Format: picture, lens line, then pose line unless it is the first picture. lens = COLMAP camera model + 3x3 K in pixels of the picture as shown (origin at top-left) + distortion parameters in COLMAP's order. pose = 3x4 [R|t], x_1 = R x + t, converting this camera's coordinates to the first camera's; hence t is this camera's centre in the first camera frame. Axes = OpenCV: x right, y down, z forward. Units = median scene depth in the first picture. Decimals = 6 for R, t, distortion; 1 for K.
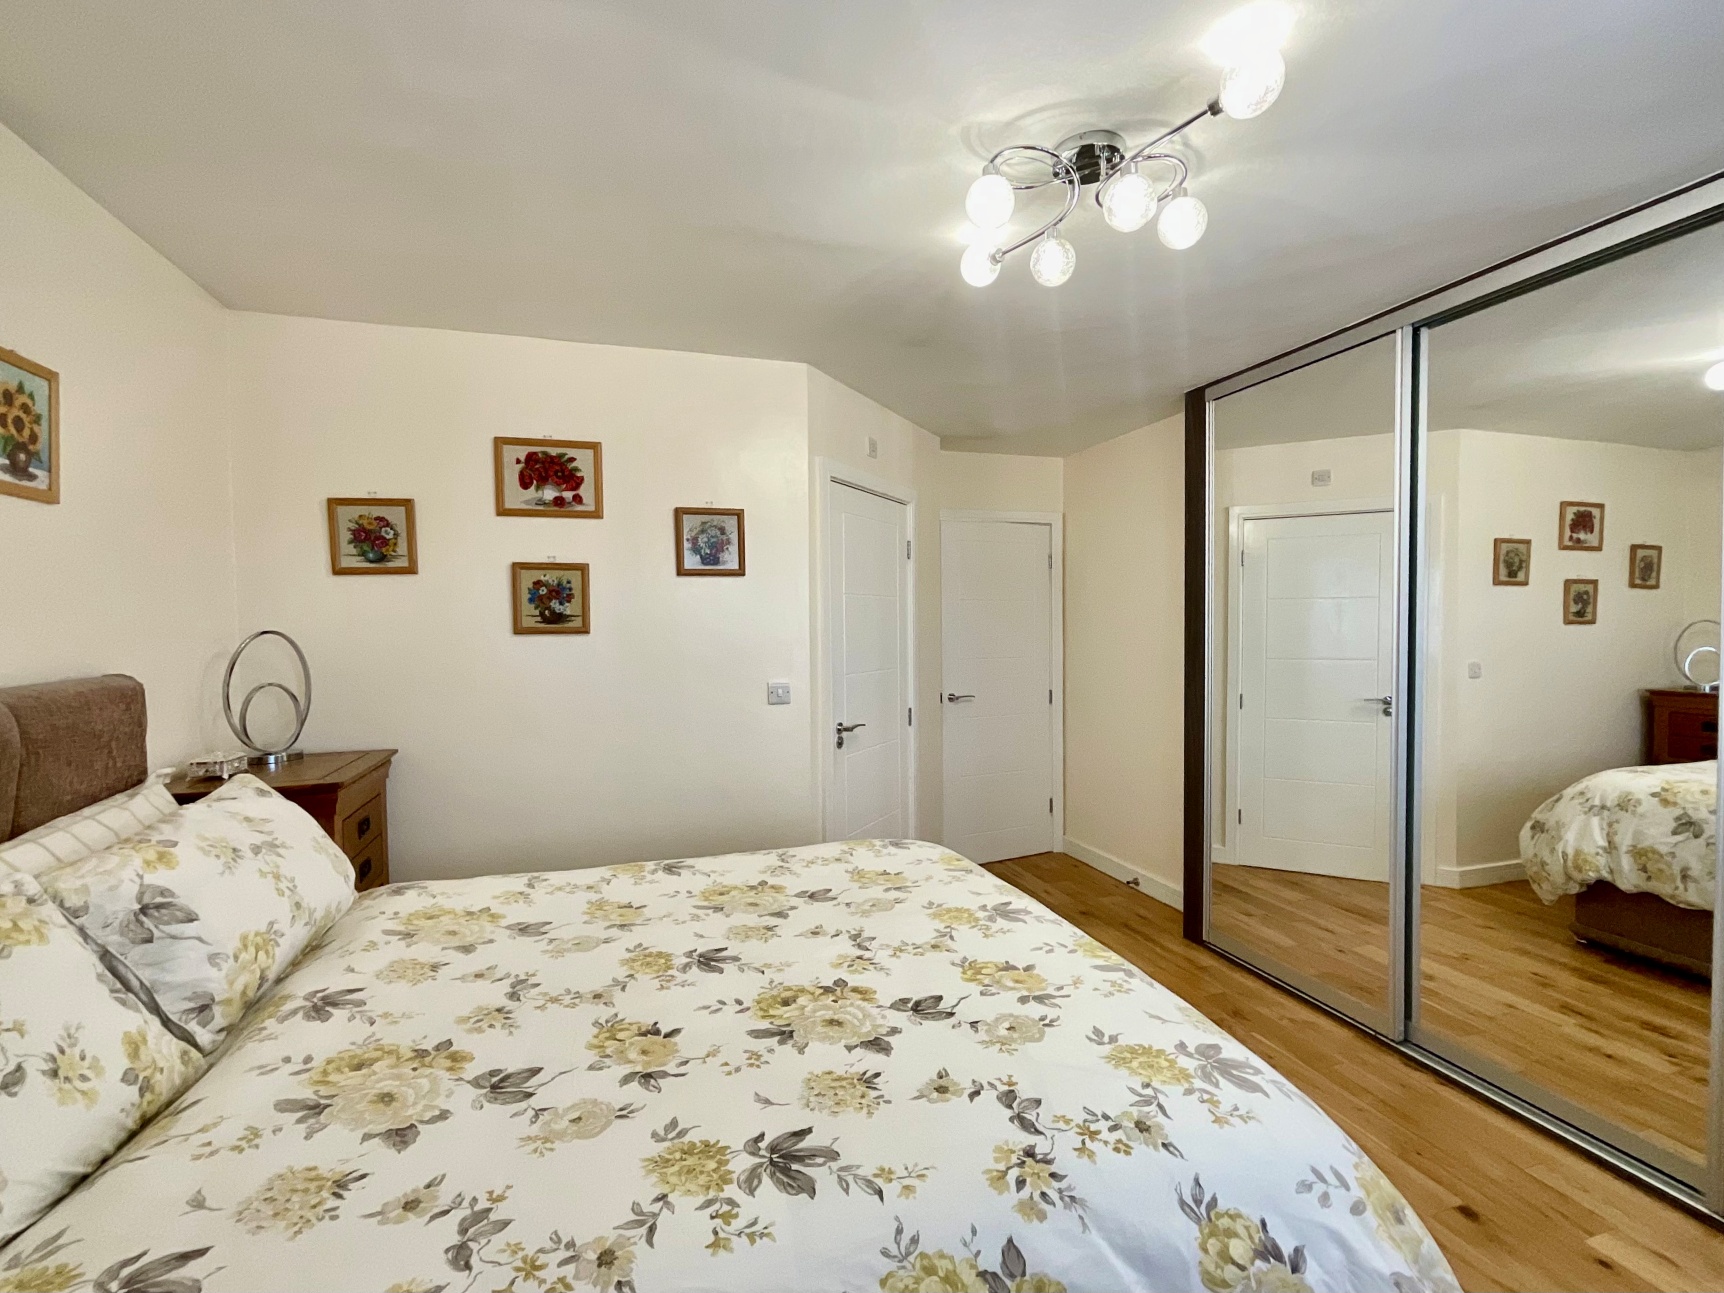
lens RADIAL K [[700.5, 0, 862.0], [0, 700.5, 646.5], [0, 0, 1]] dist [-0.000281, -0.000074]
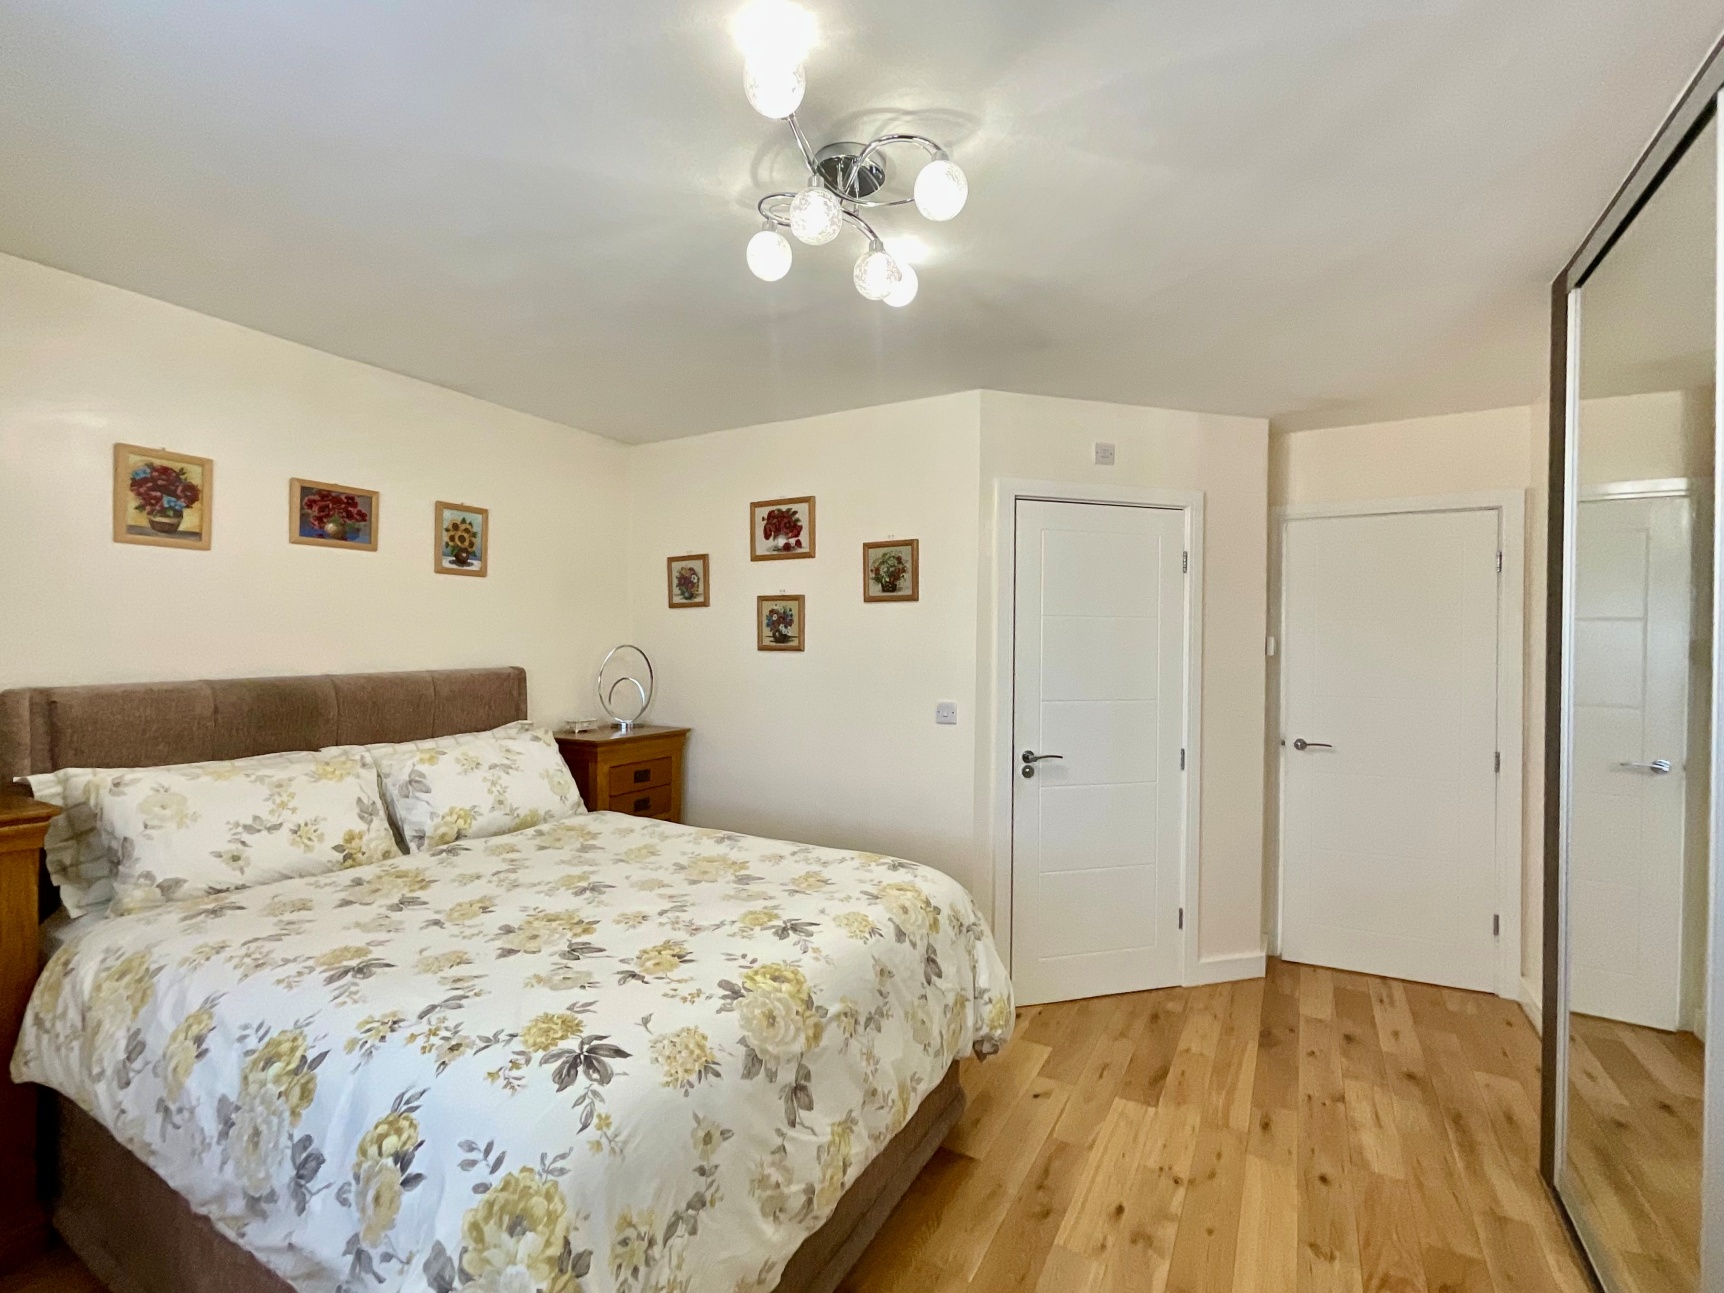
lens RADIAL K [[699.8, 0, 862.3], [0, 699.8, 650.6], [0, 0, 1]] dist [-0.011529, 0.005983]
pose [[0.735665, 0.021445, -0.677006, 0.564864], [-0.038478, 0.999208, -0.010161, -0.012060], [0.676252, 0.033525, 0.735907, 0.177197]]
